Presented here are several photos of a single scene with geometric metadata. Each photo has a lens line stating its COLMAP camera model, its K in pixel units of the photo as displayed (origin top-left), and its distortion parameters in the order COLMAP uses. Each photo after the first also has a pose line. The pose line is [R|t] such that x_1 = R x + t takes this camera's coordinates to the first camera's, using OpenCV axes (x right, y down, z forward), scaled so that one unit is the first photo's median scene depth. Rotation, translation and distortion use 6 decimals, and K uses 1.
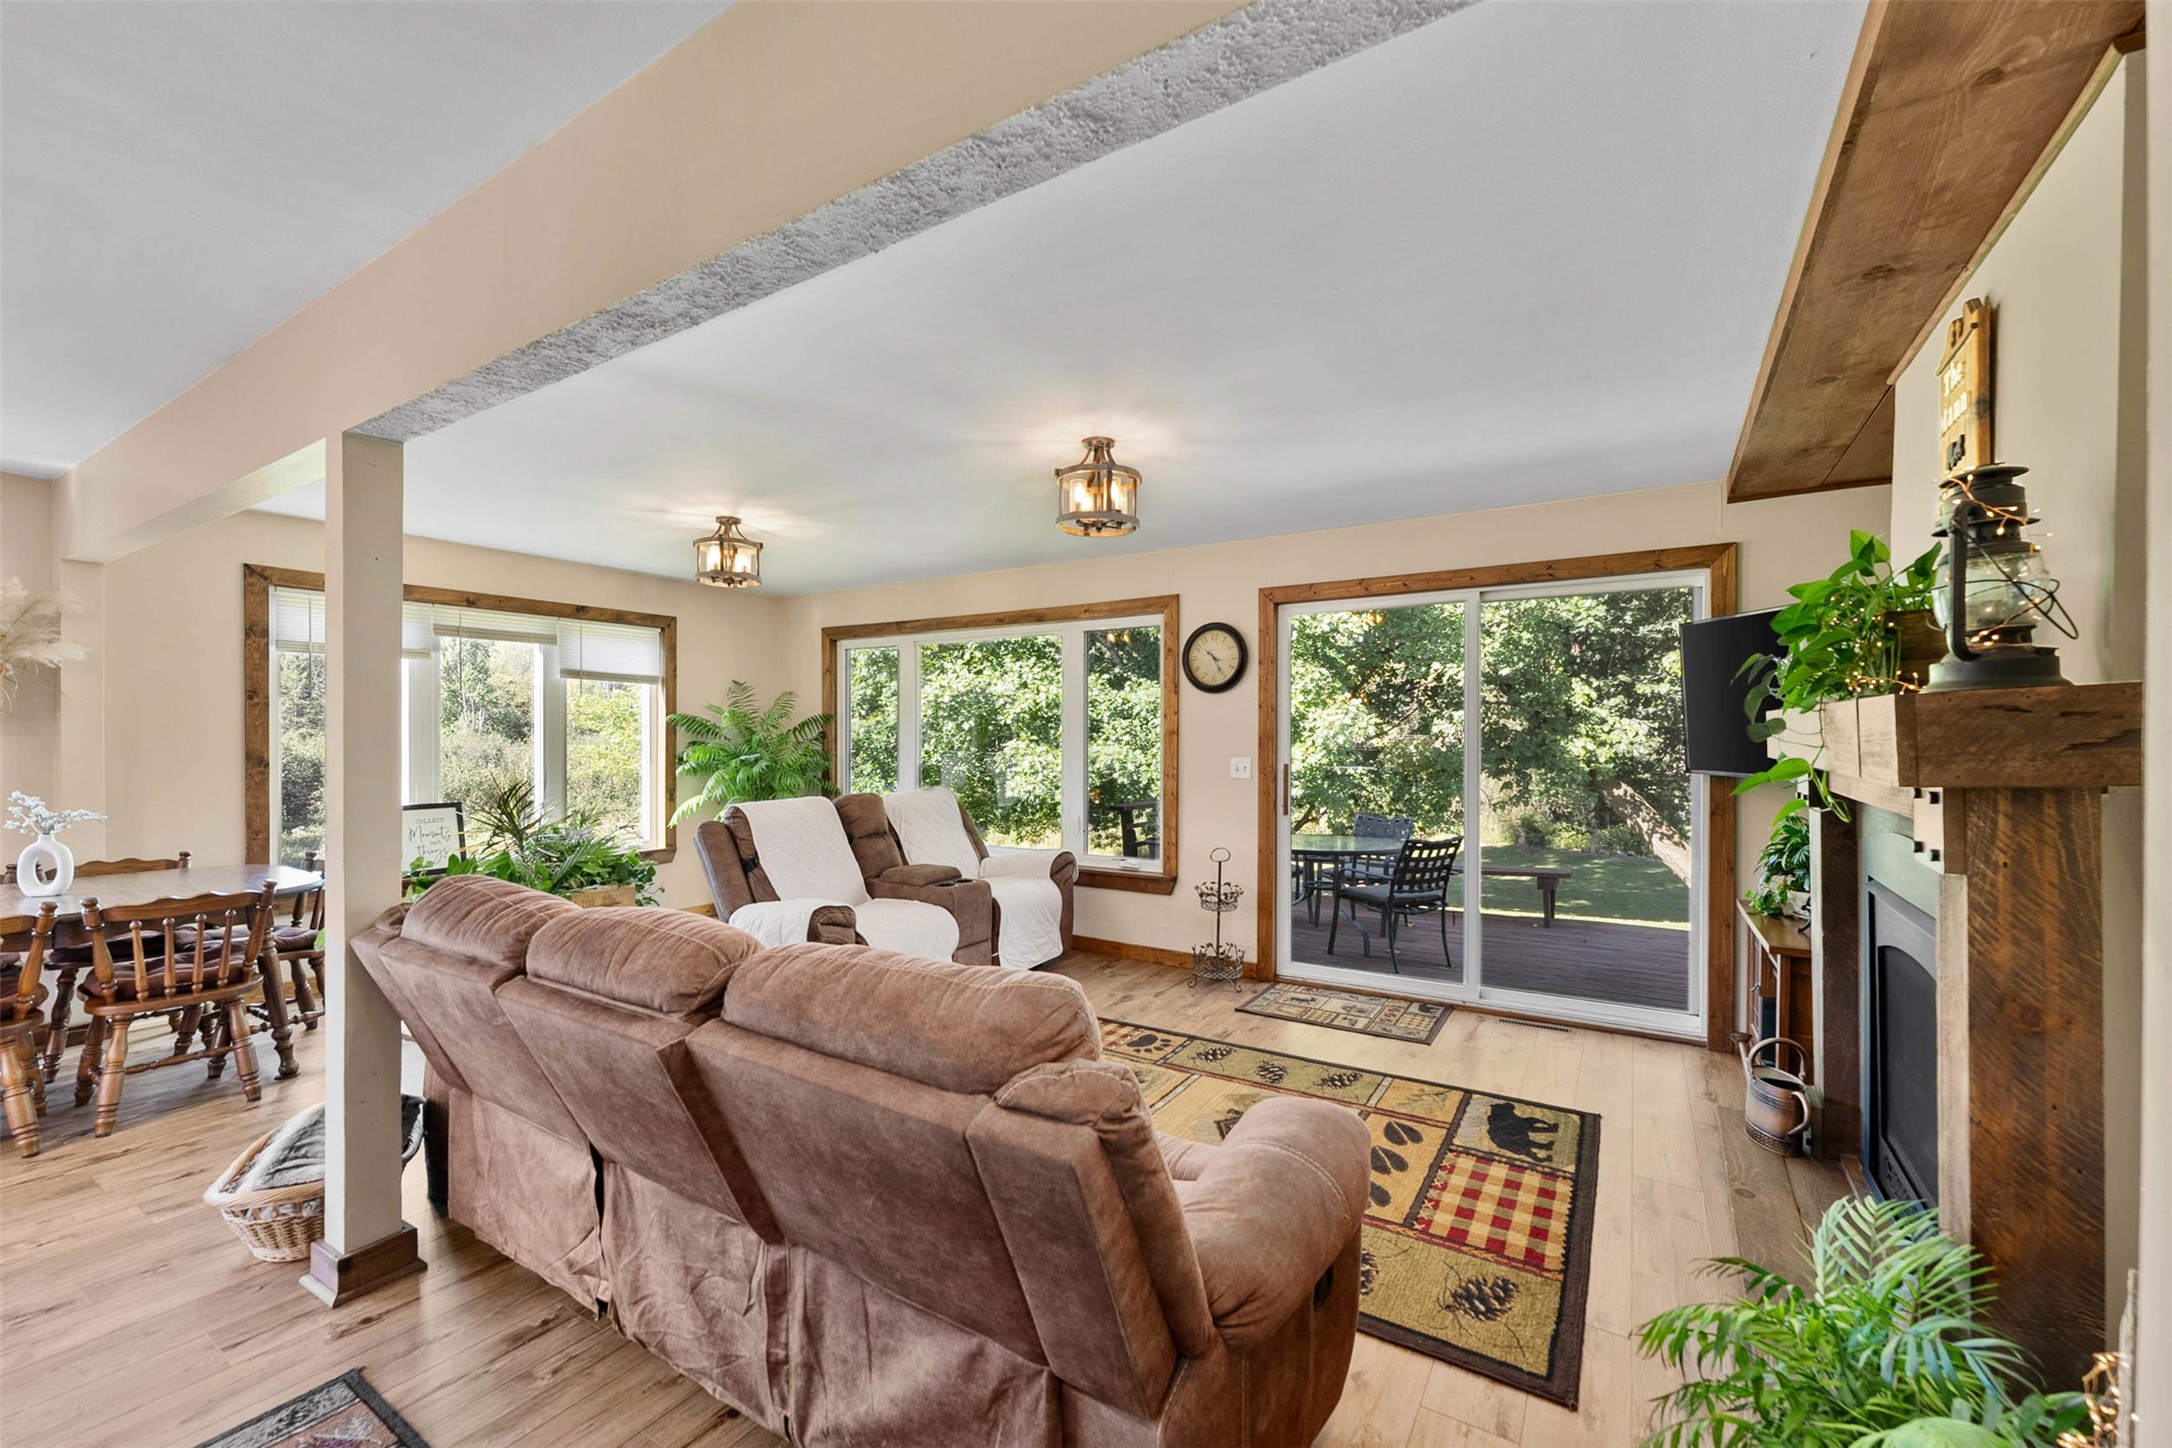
lens RADIAL K [[885.7, 0, 1080.6], [0, 885.7, 741.6], [0, 0, 1]] dist [0.000548, -0.000027]
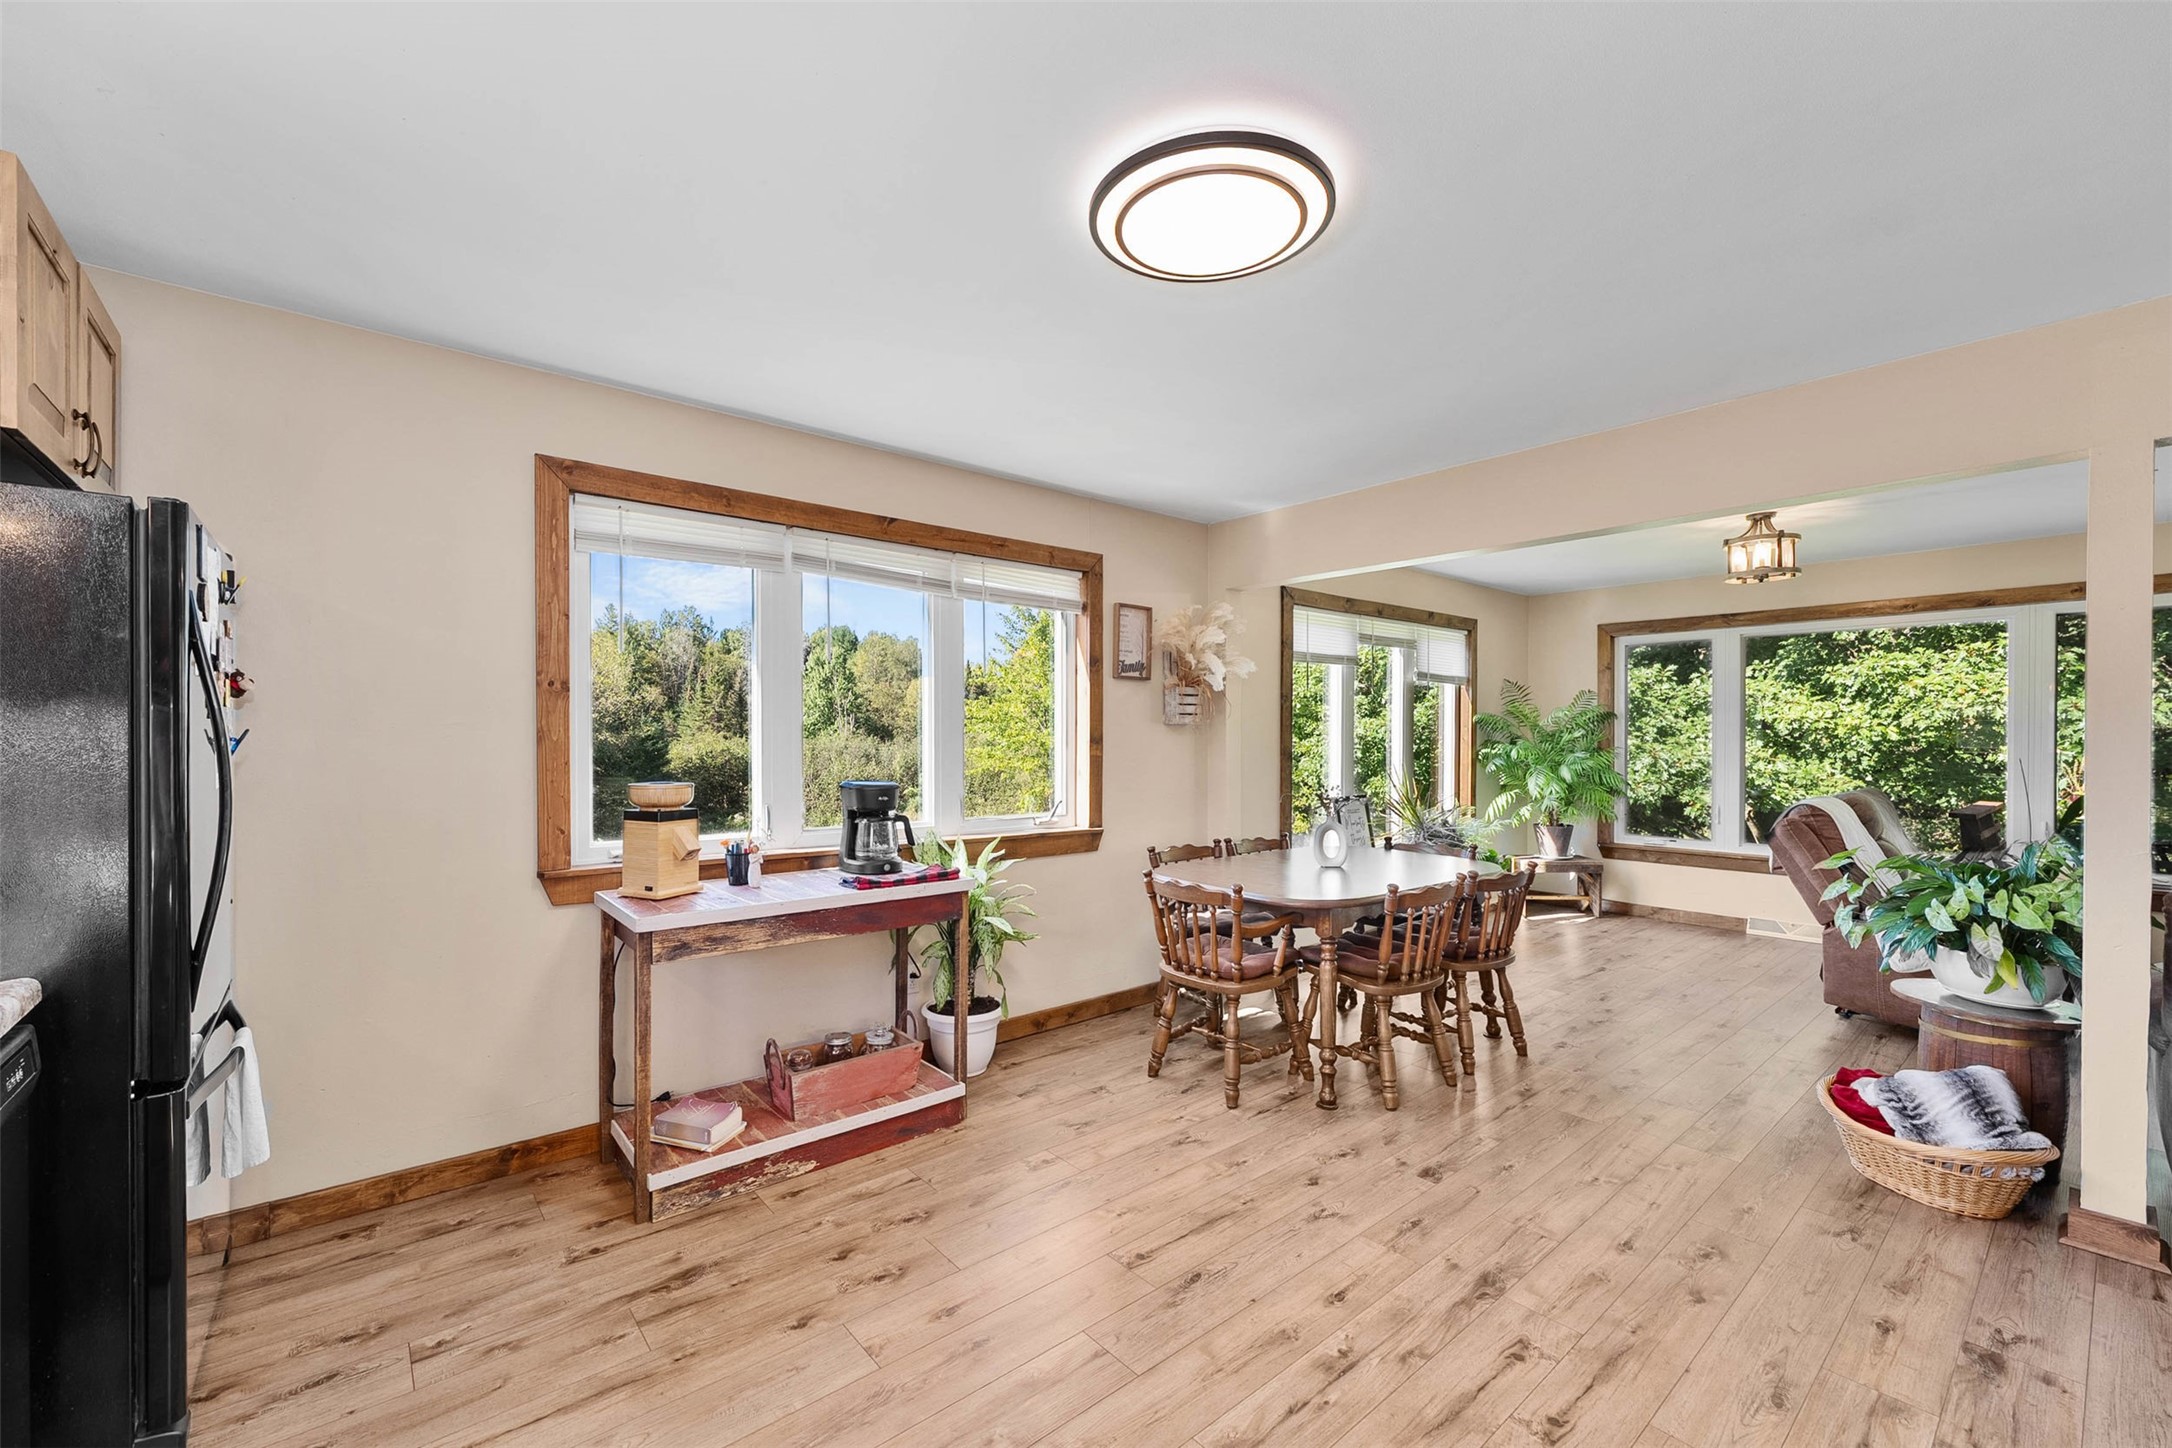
lens RADIAL K [[885.7, 0, 1080.6], [0, 885.7, 741.6], [0, 0, 1]] dist [0.000548, -0.000027]
pose [[0.950011, 0.000065, -0.312217, -0.947288], [-0.000422, 0.999999, -0.001078, 0.006830], [0.312216, 0.001156, 0.950010, -0.220181]]
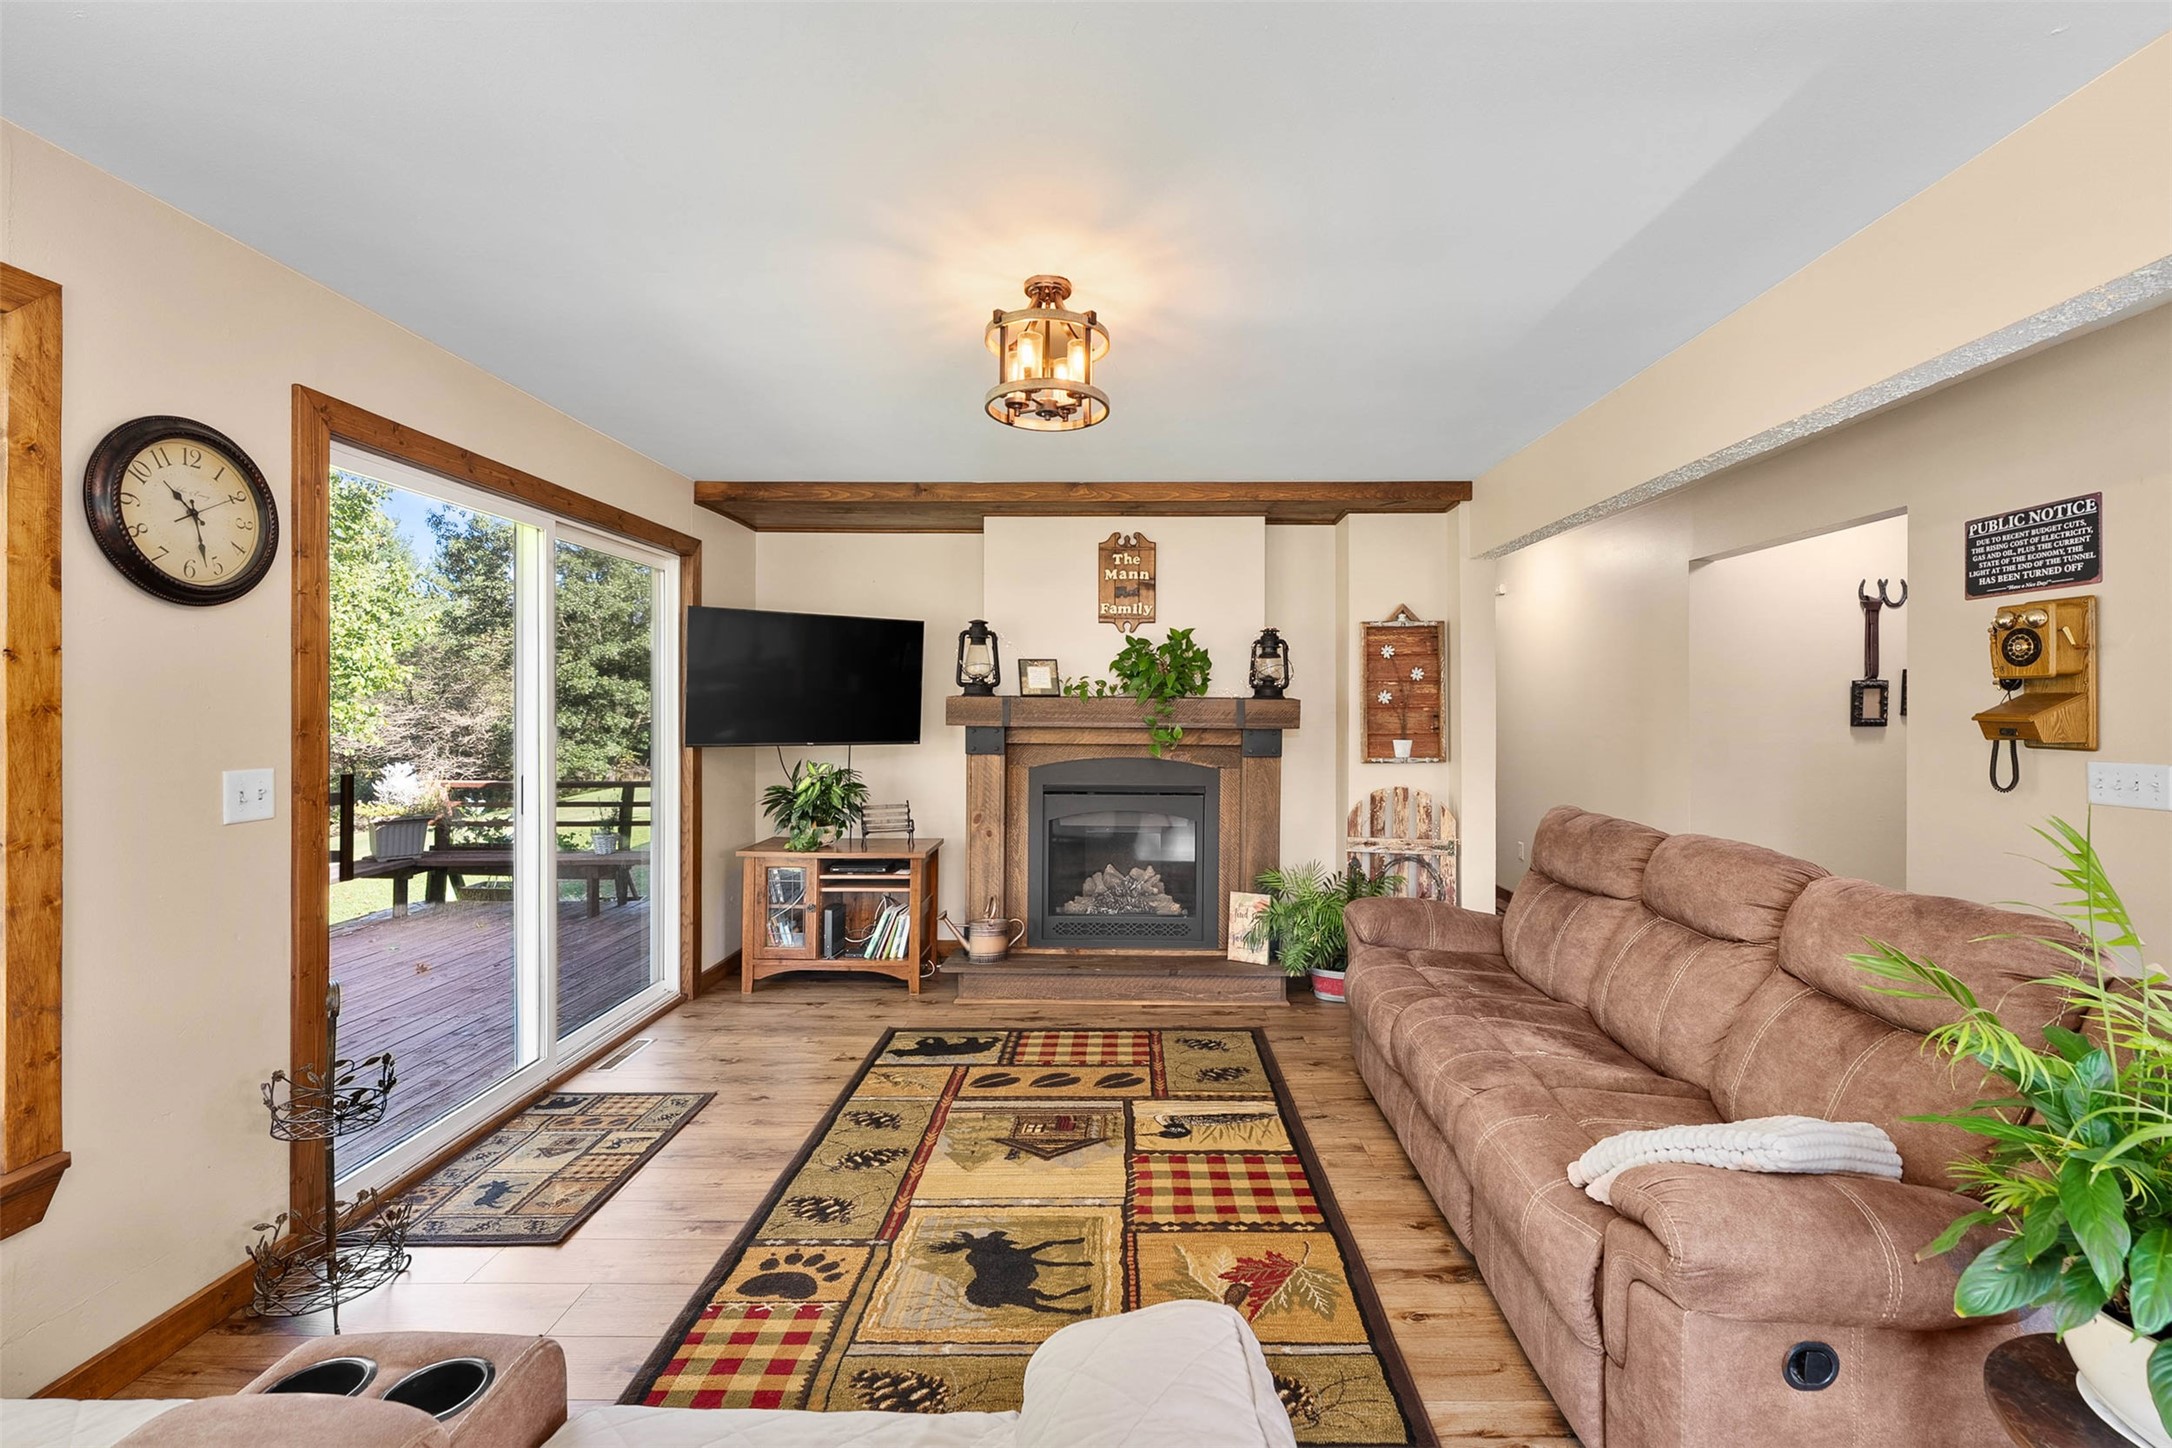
lens RADIAL K [[909.4, 0, 1131.1], [0, 909.4, 704.1], [0, 0, 1]] dist [0.000839, -0.000336]
pose [[-0.543415, 0.002091, 0.839462, -0.523060], [0.003177, 0.999995, -0.000434, -0.013871], [-0.839458, 0.002431, -0.543418, 1.152124]]
